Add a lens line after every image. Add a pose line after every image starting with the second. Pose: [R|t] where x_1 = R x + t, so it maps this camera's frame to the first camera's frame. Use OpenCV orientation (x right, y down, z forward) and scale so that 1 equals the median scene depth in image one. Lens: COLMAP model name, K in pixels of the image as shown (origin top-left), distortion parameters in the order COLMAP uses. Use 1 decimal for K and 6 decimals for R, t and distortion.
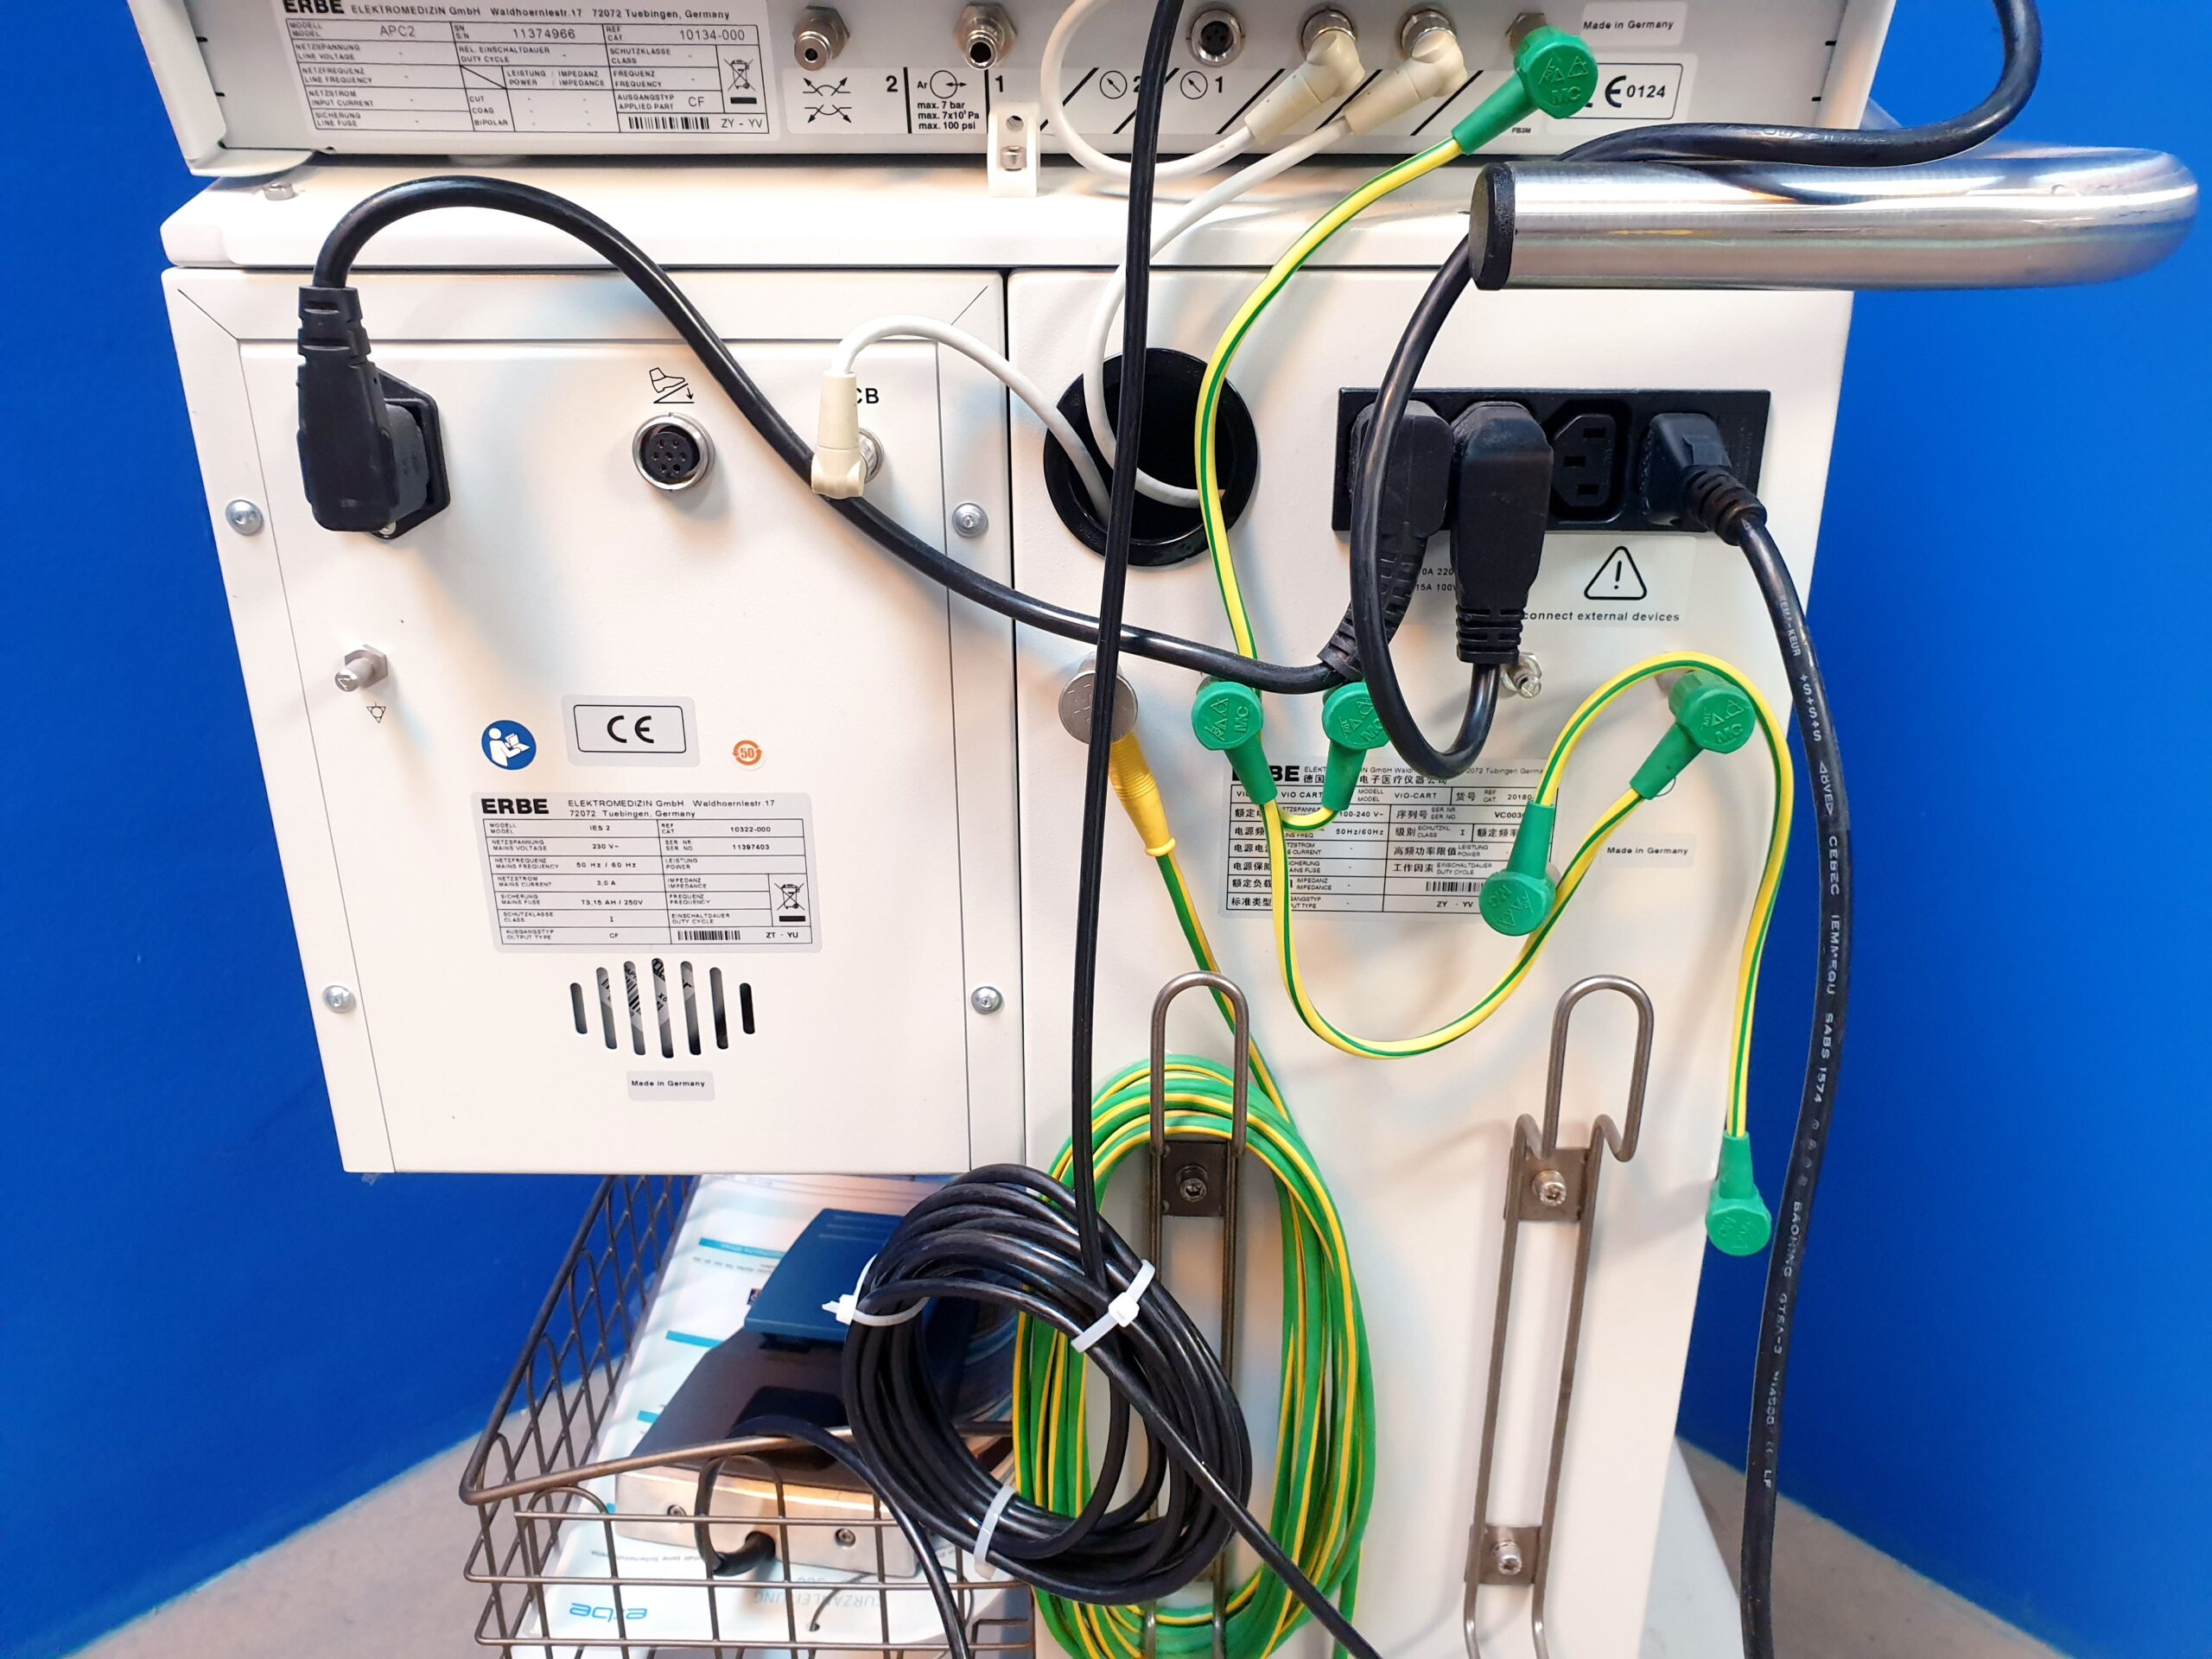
lens RADIAL K [[1698.7, 0, 1106.8], [0, 1698.7, 727.2], [0, 0, 1]] dist [0.003098, 0.030500]
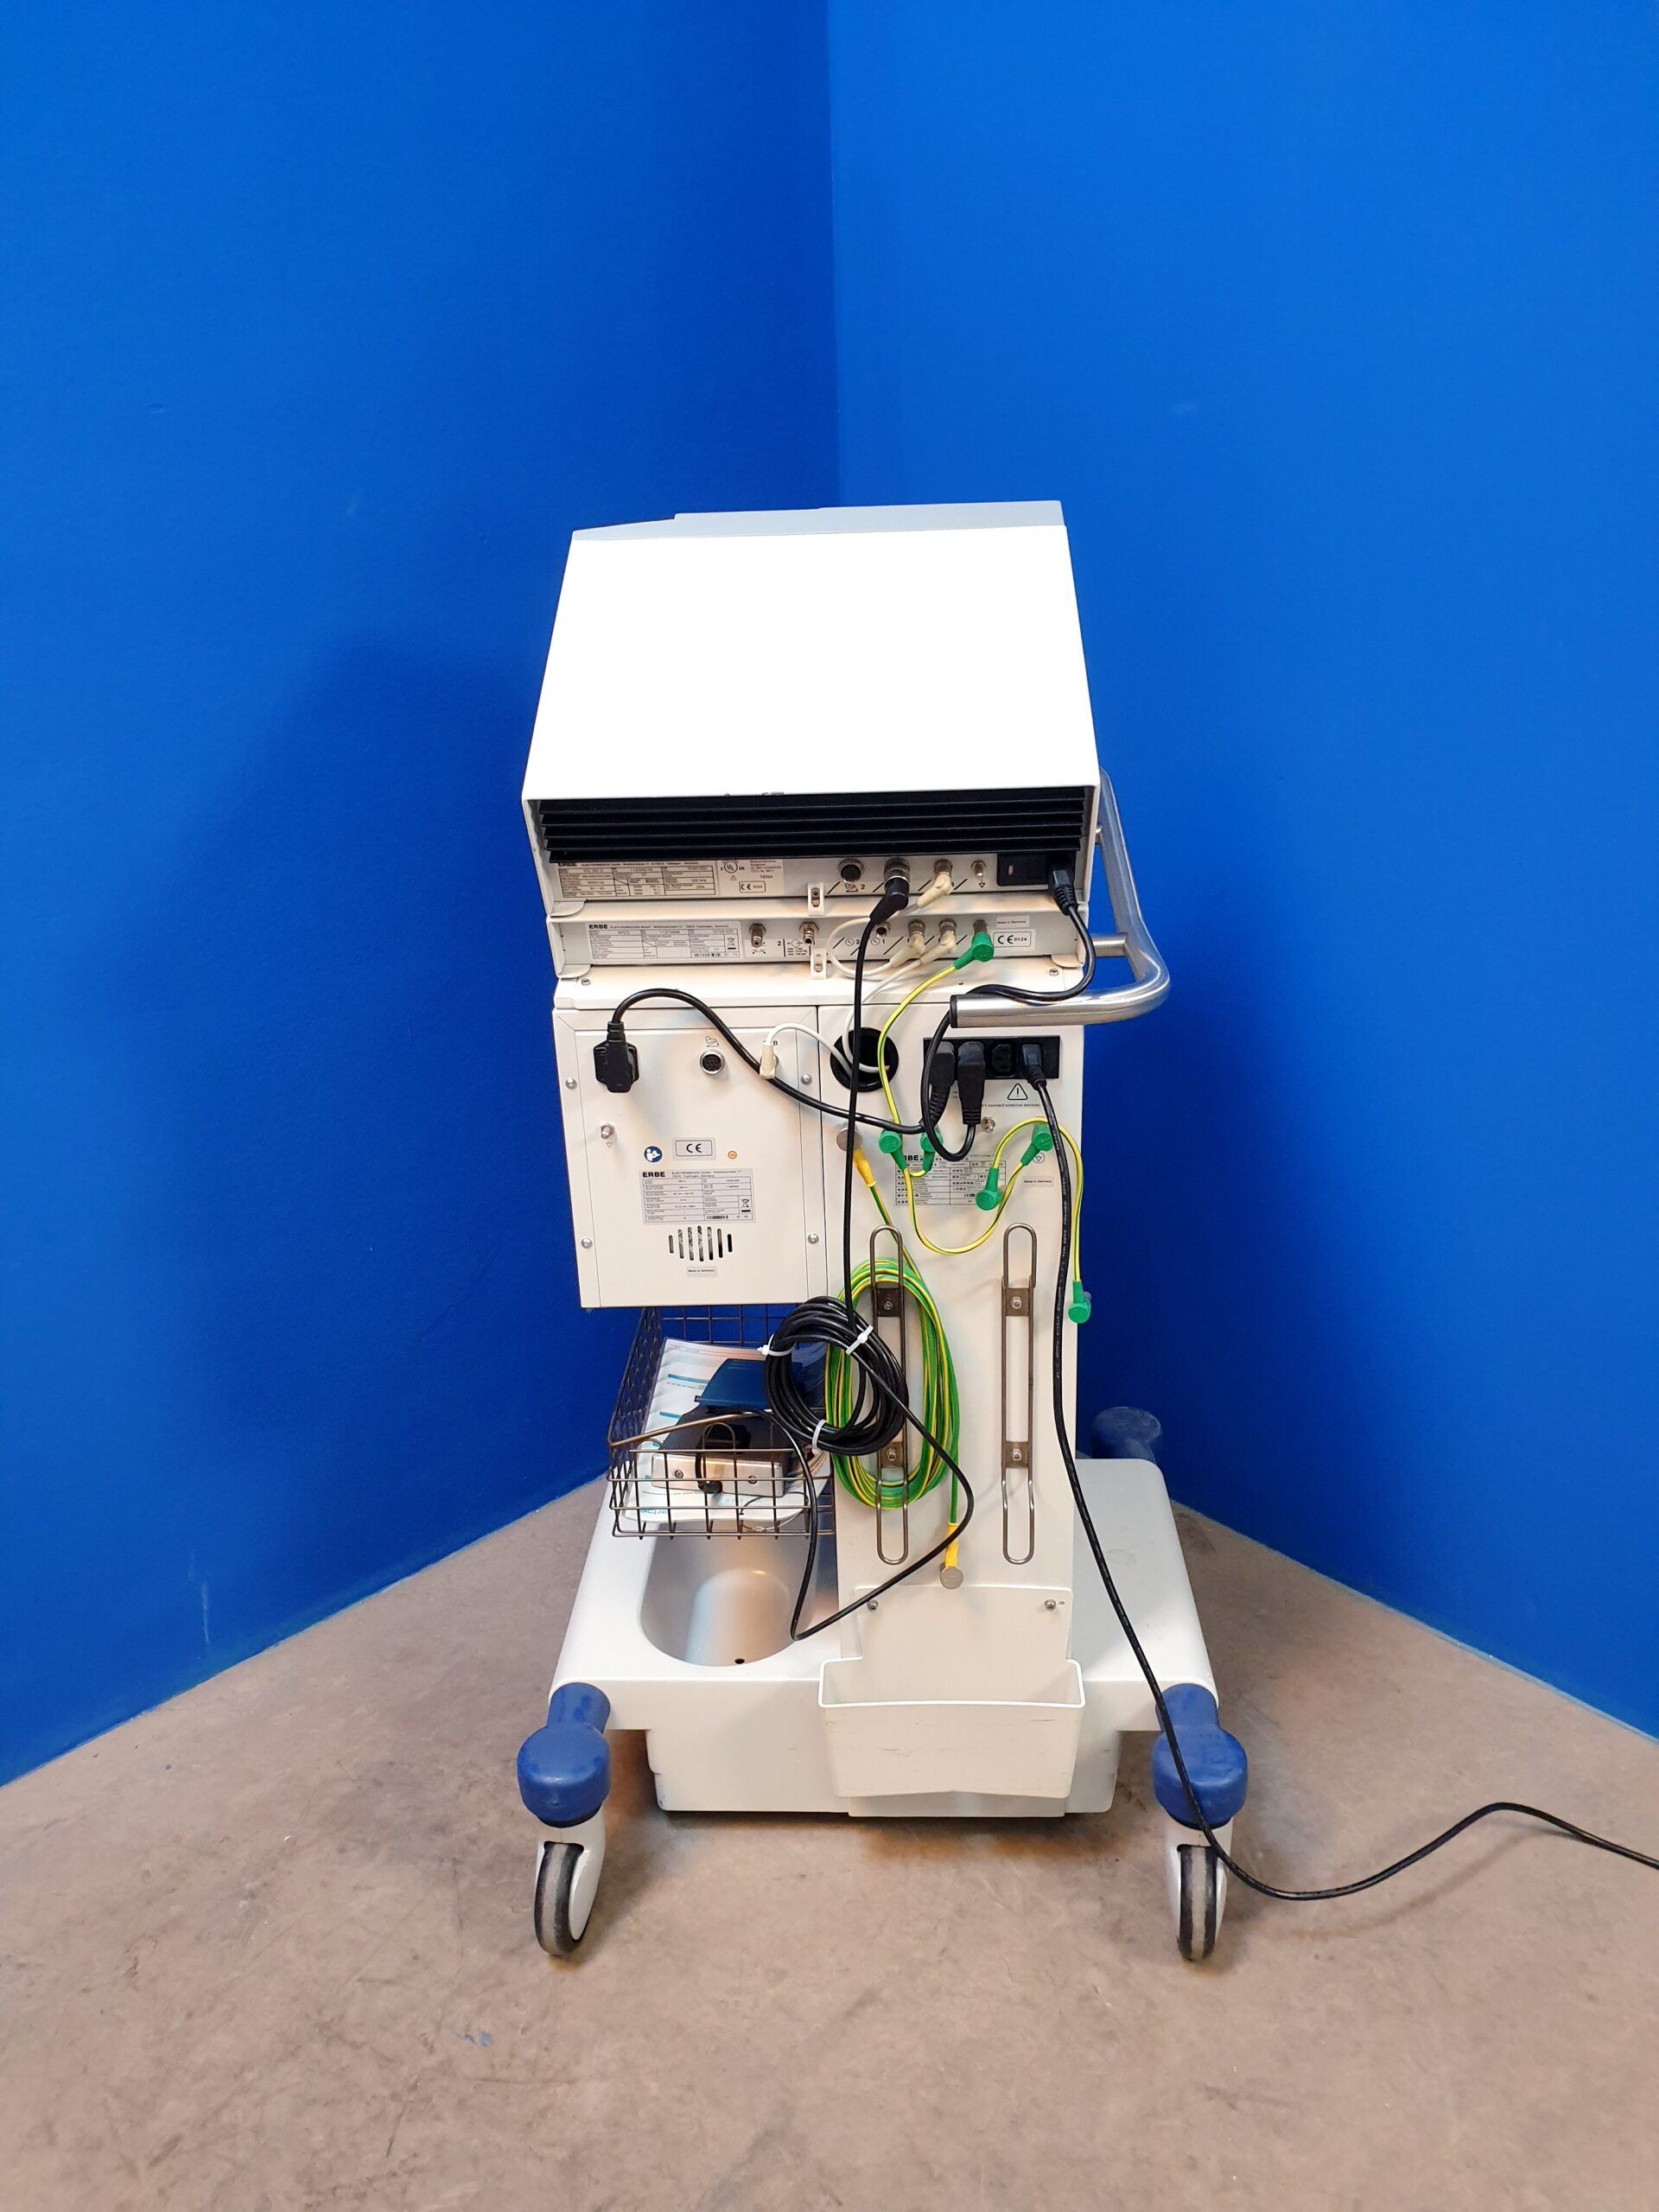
lens RADIAL K [[1698.7, 0, 841.9], [0, 1698.7, 1108.4], [0, 0, 1]] dist [0.003098, 0.030500]
pose [[0.999533, -0.021057, -0.022157, 0.047645], [0.021714, 0.999319, 0.029828, -0.149900], [0.021514, -0.030295, 0.999309, -1.944623]]
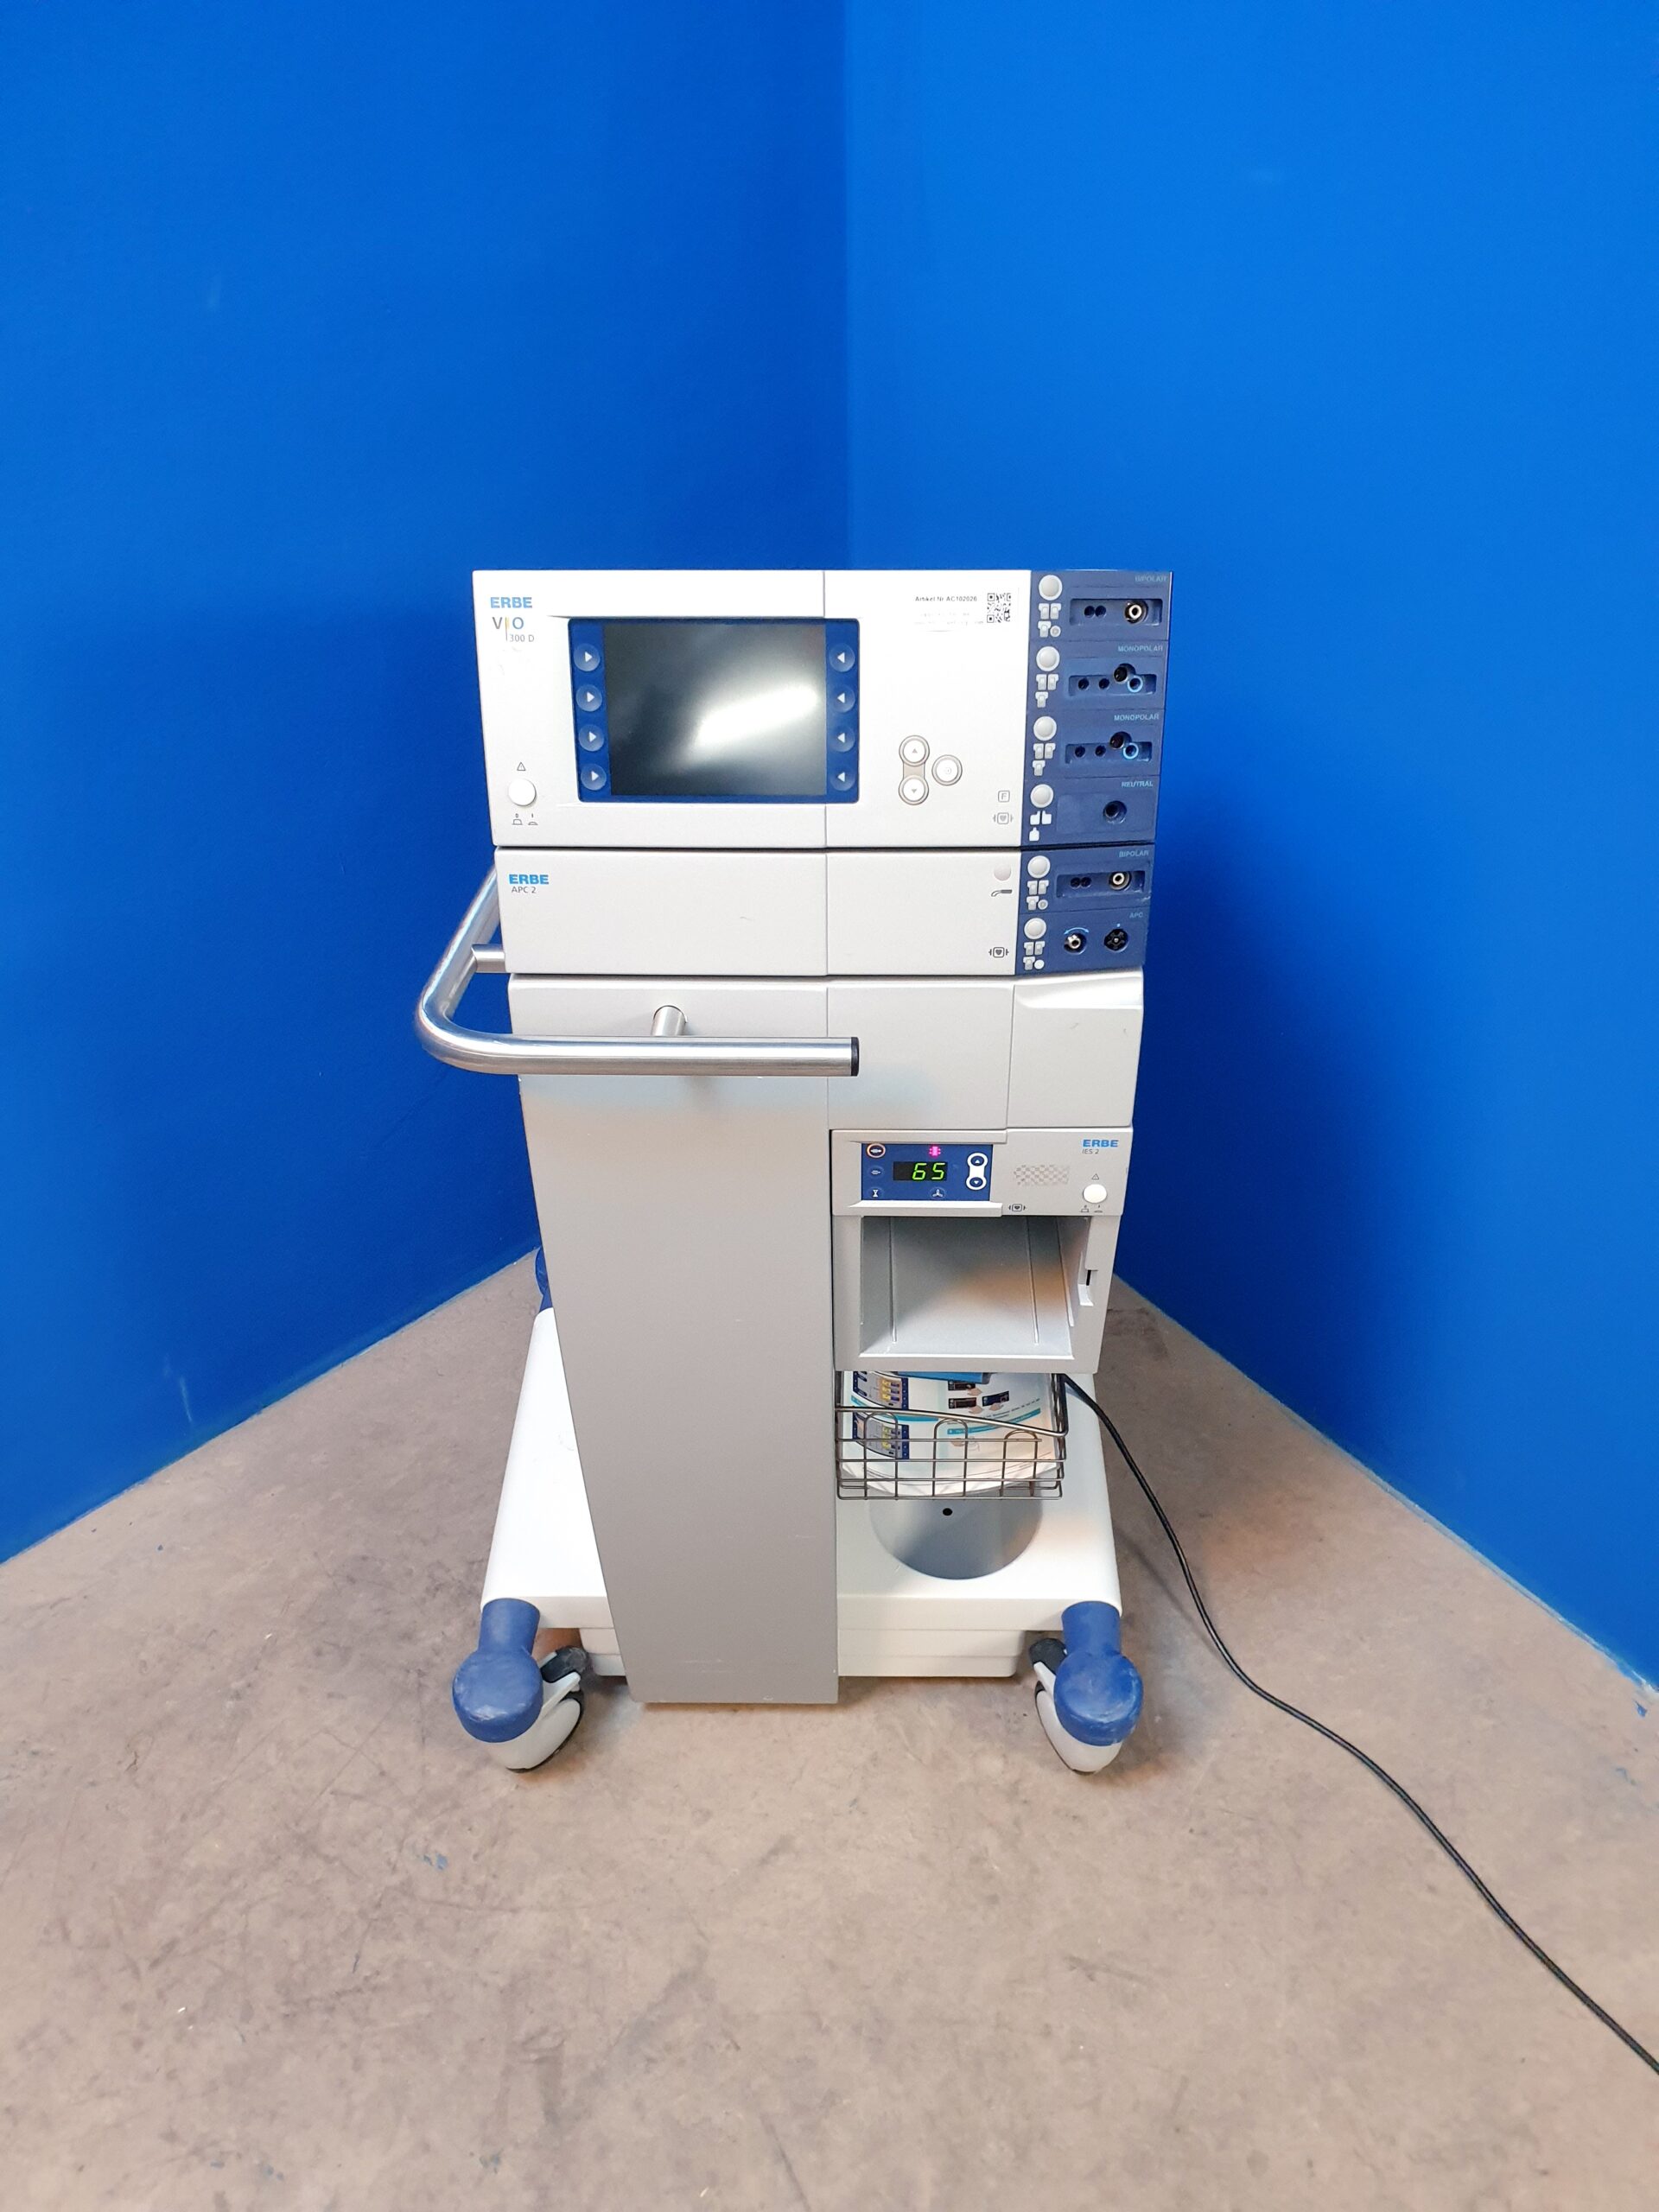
lens RADIAL K [[1698.7, 0, 846.0], [0, 1698.7, 1116.5], [0, 0, 1]] dist [0.003098, 0.030500]
pose [[0.997763, 0.041133, -0.052700, 0.243358], [-0.016972, 0.918333, 0.395444, -1.168126], [0.064662, -0.393665, 0.916977, -1.475430]]
